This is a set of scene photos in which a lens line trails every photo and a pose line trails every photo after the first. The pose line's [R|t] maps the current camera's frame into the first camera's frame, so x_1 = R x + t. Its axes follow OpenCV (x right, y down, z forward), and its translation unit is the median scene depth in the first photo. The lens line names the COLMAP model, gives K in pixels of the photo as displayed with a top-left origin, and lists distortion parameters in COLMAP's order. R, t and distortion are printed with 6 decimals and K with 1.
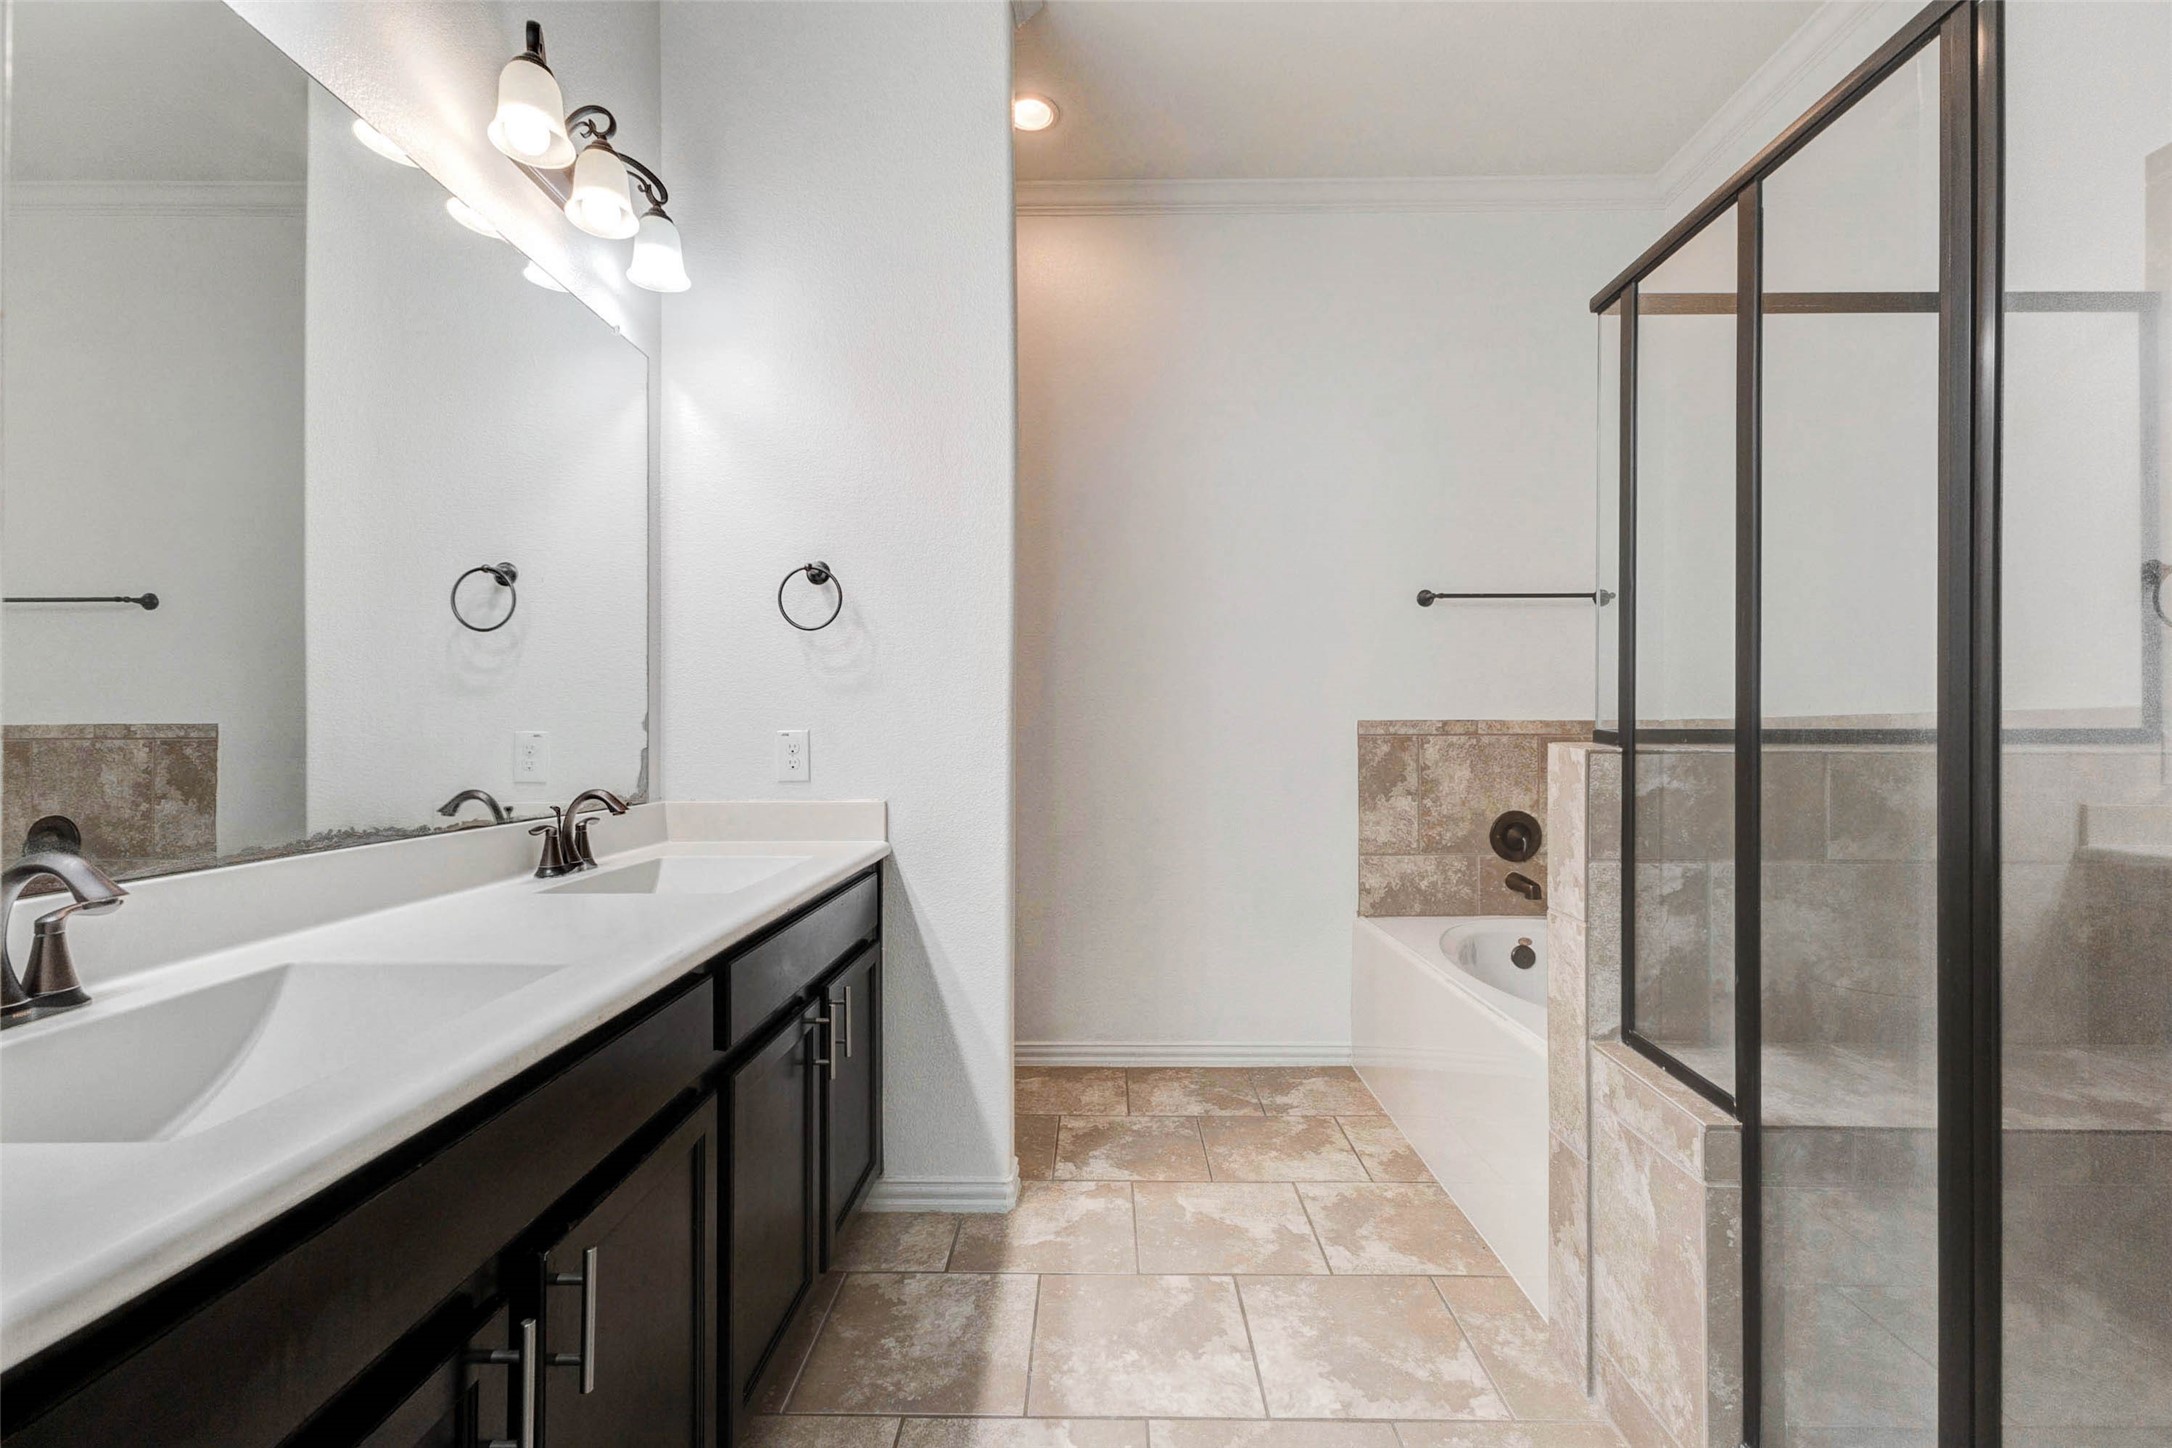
lens RADIAL K [[922.5, 0, 1086.0], [0, 922.5, 724.0], [0, 0, 1]] dist [-0.000318, 0.000097]
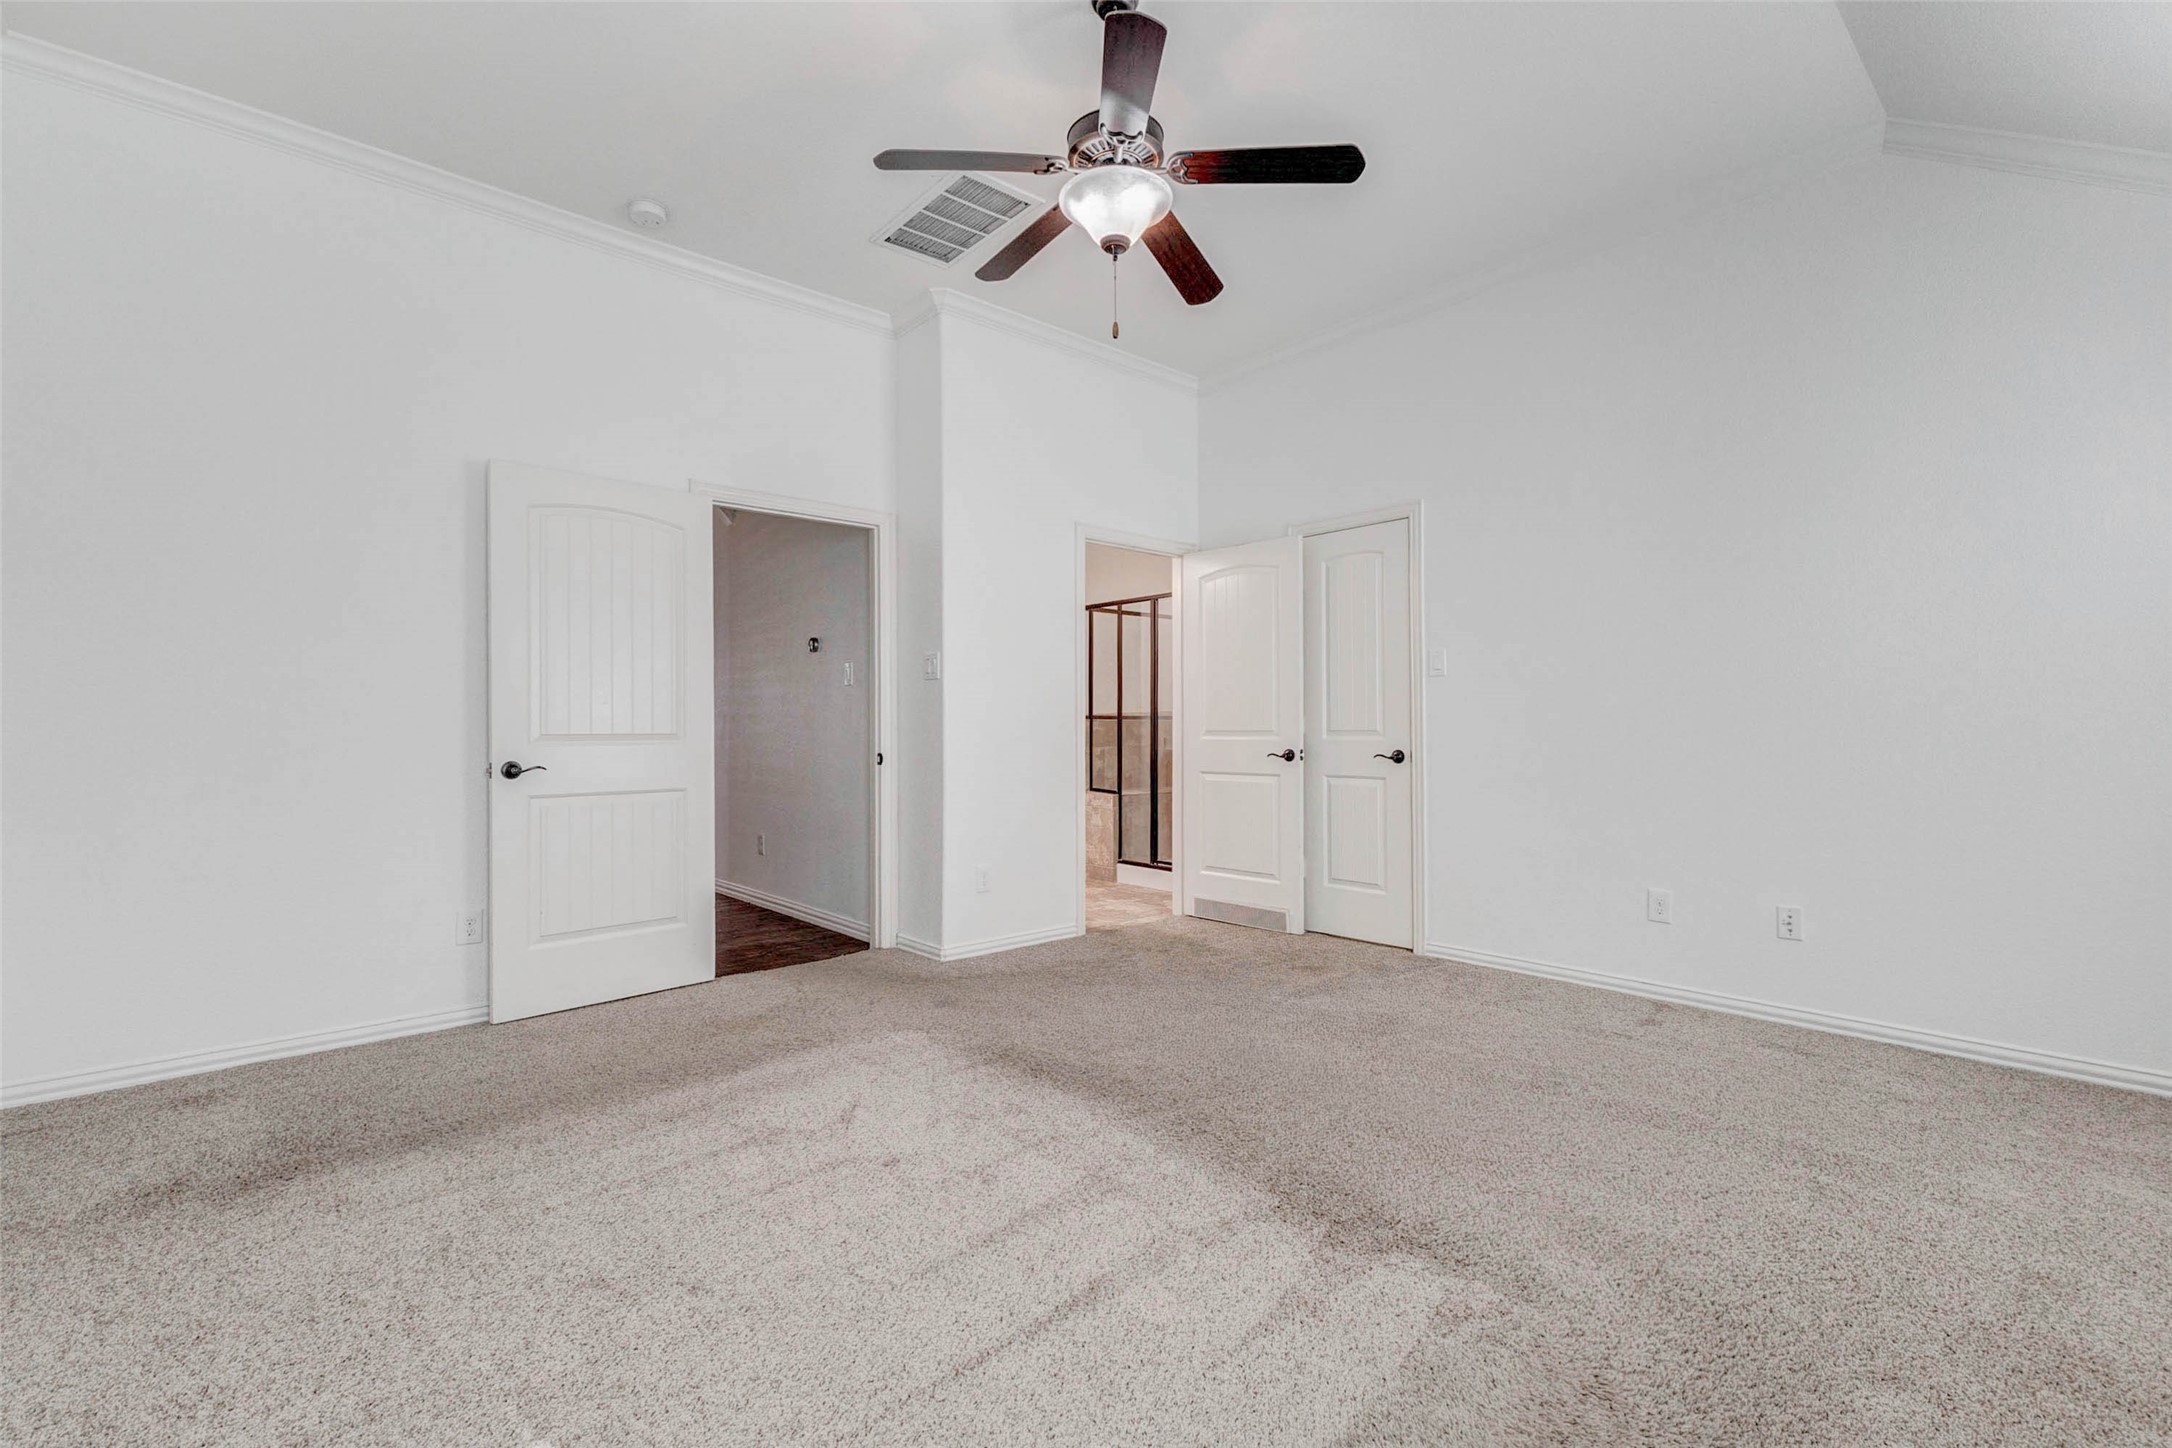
lens RADIAL K [[922.5, 0, 1086.0], [0, 922.5, 724.0], [0, 0, 1]] dist [-0.000318, 0.000097]
pose [[0.770762, -0.007635, 0.637077, -2.457255], [-0.002067, 0.999893, 0.014484, -0.020408], [-0.637120, -0.012480, 0.770664, -2.567690]]
